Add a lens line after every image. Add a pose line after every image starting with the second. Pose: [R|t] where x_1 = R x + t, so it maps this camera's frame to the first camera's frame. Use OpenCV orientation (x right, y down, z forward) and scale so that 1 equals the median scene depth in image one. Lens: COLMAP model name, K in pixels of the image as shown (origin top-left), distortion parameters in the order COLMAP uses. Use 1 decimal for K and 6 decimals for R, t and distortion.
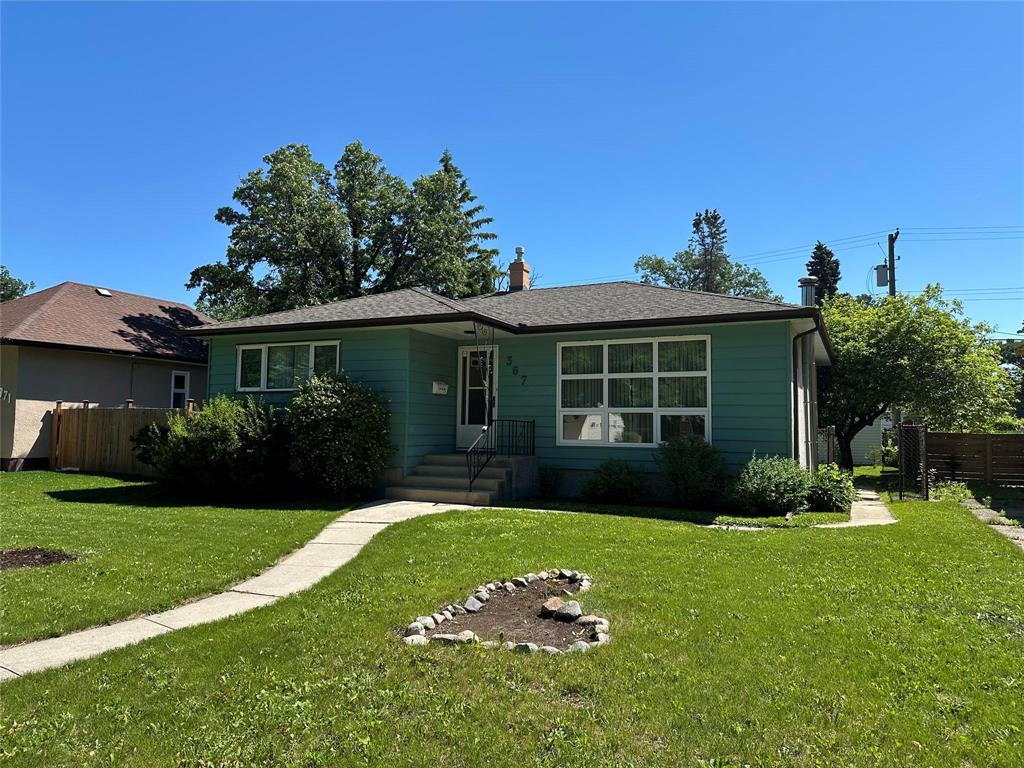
lens RADIAL K [[709.4, 0, 506.2], [0, 709.4, 382.0], [0, 0, 1]] dist [0.048680, -0.050393]
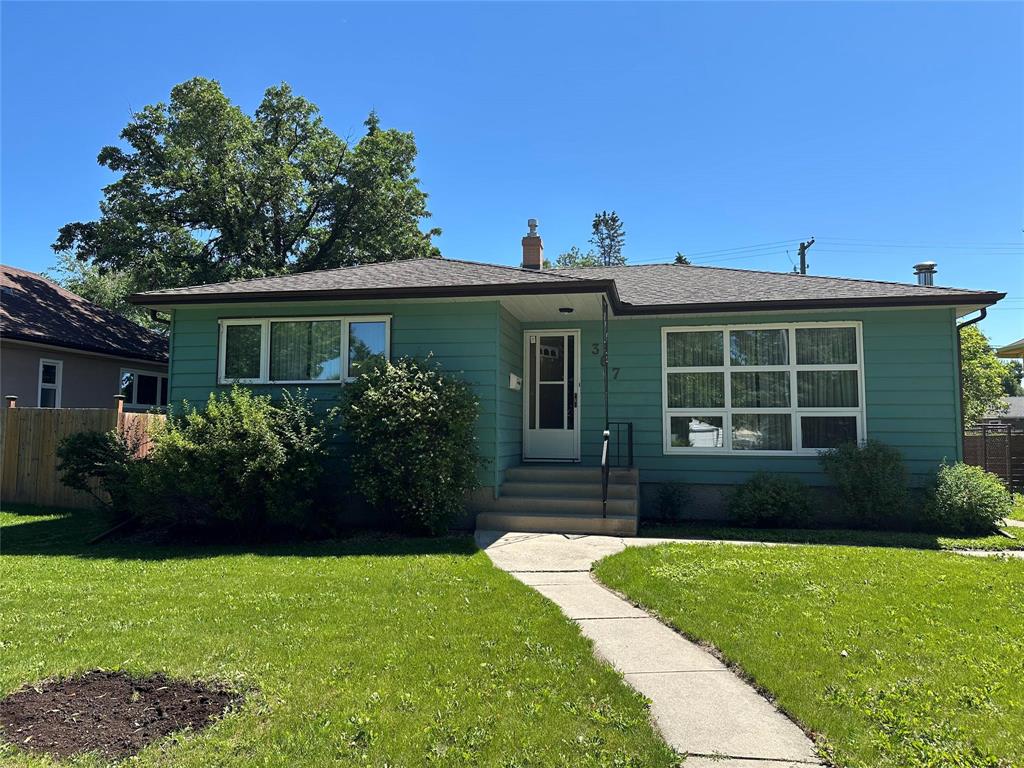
lens RADIAL K [[709.4, 0, 506.2], [0, 709.4, 382.0], [0, 0, 1]] dist [0.048680, -0.050393]
pose [[0.966275, 0.012289, 0.257219, -0.289037], [-0.010174, 0.999903, -0.009551, 0.015424], [-0.257311, 0.006612, 0.966306, 0.244164]]
